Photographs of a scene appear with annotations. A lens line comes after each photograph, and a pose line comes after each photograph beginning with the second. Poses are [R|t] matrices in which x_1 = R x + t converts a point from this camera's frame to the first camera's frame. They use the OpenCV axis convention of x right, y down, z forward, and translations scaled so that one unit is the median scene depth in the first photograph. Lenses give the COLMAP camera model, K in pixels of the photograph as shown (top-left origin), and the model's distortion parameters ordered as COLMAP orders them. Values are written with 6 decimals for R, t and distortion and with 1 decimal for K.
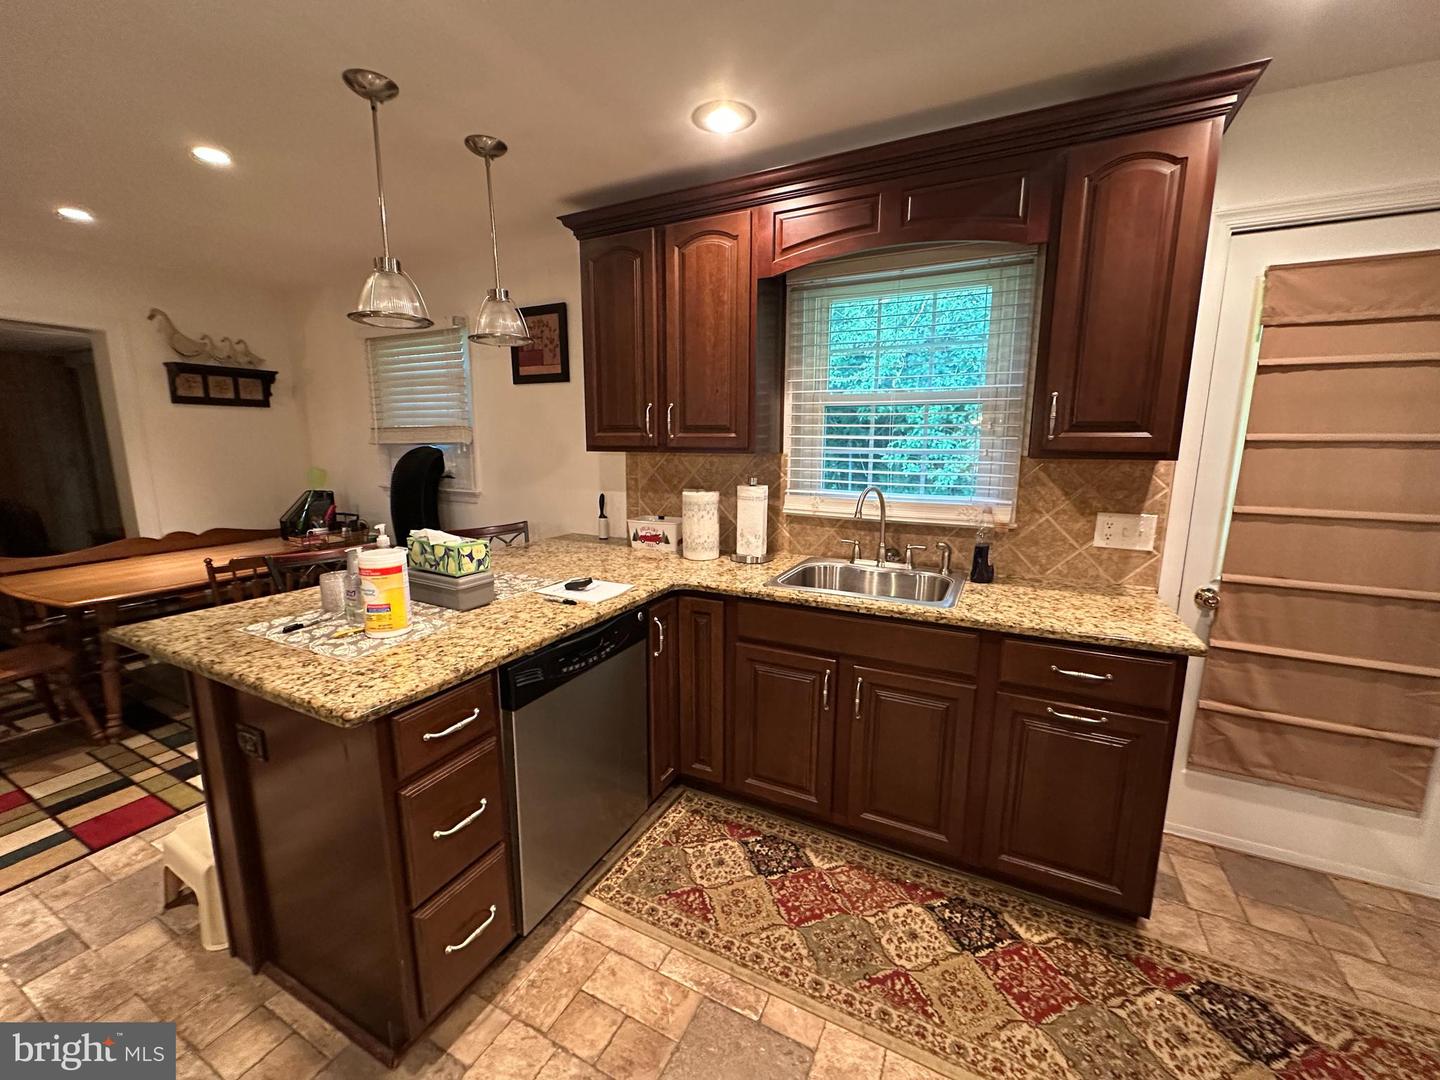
lens RADIAL K [[573.1, 0, 721.7], [0, 573.1, 532.4], [0, 0, 1]] dist [-0.004704, 0.000677]
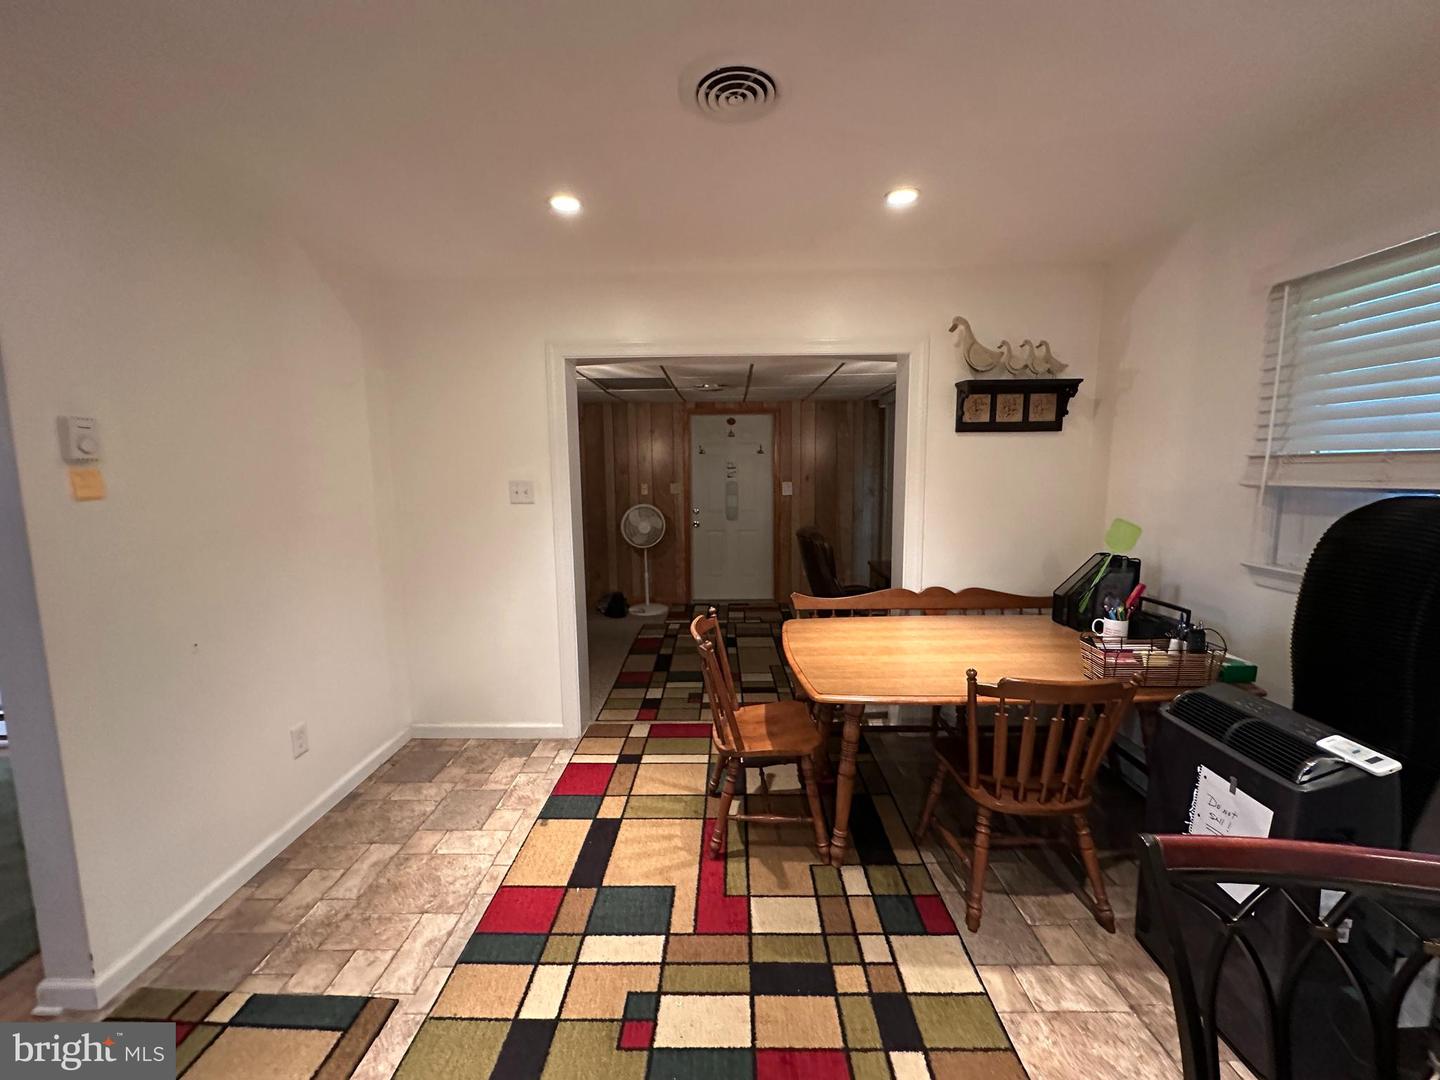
lens RADIAL K [[573.1, 0, 723.0], [0, 573.1, 533.7], [0, 0, 1]] dist [-0.004704, 0.000677]
pose [[0.436515, 0.101060, -0.894003, -0.347207], [-0.138615, 0.989361, 0.044158, -0.068540], [0.888955, 0.104647, 0.445879, 0.338691]]
